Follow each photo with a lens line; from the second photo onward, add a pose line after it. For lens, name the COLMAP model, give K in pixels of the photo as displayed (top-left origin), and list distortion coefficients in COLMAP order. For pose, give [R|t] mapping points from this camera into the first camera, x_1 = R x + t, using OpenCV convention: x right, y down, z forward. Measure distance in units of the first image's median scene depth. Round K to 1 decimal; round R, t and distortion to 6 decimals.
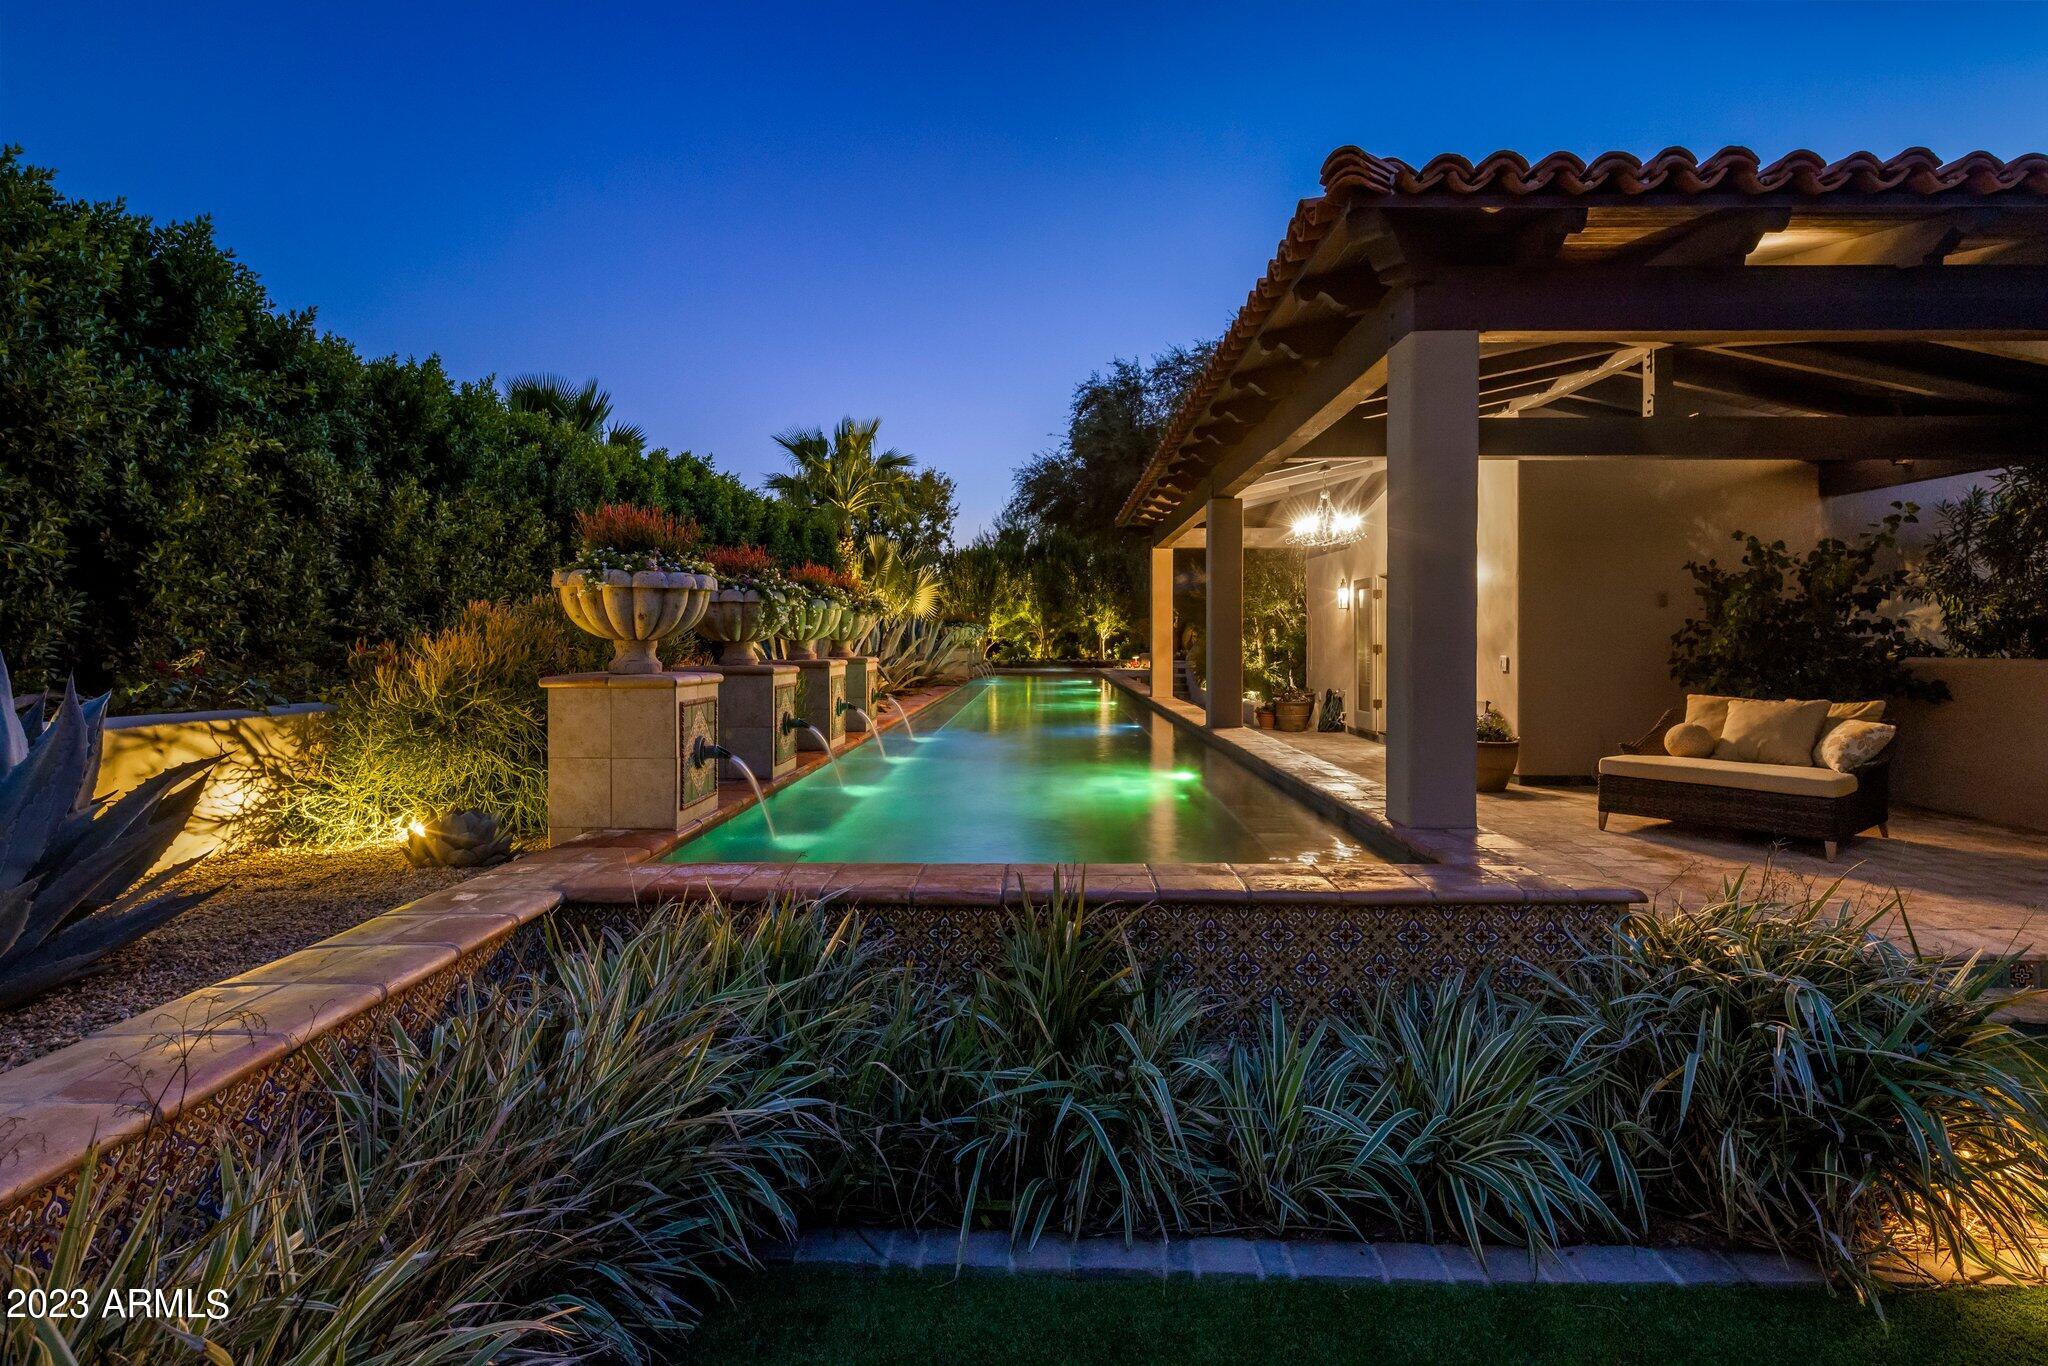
lens RADIAL K [[1008.5, 0, 1024.0], [0, 1008.5, 683.0], [0, 0, 1]] dist [-0.000639, -0.000027]
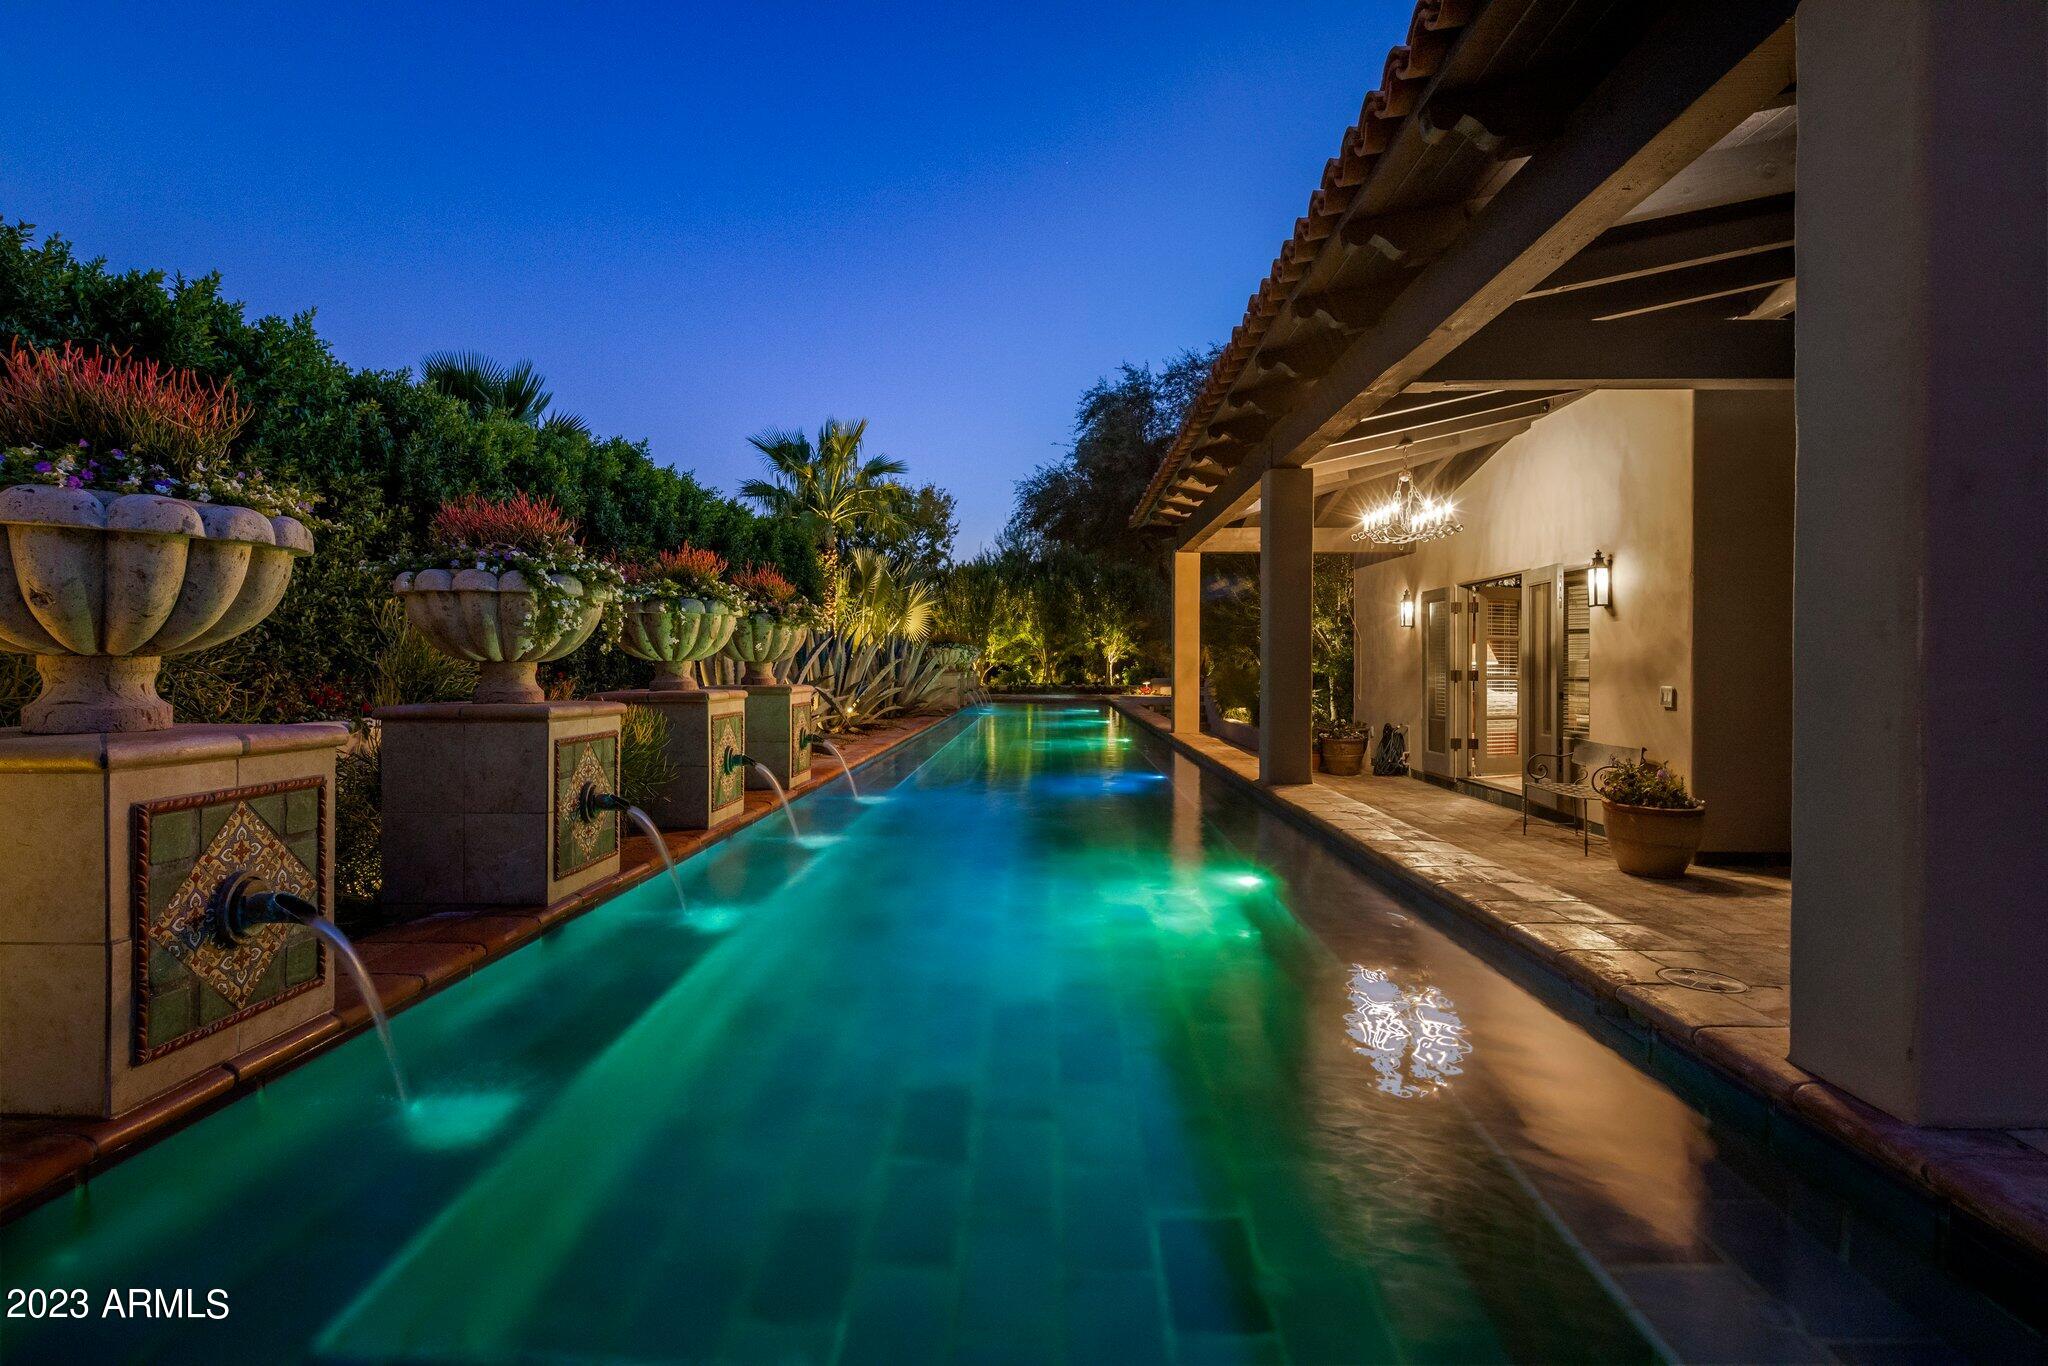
lens RADIAL K [[1001.3, 0, 1024.0], [0, 1001.3, 683.0], [0, 0, 1]] dist [0.000647, 0.000022]
pose [[0.999978, 0.004164, -0.005107, 0.004866], [-0.004283, 0.999714, -0.023527, -0.004020], [0.005007, 0.023548, 0.999710, 0.103178]]
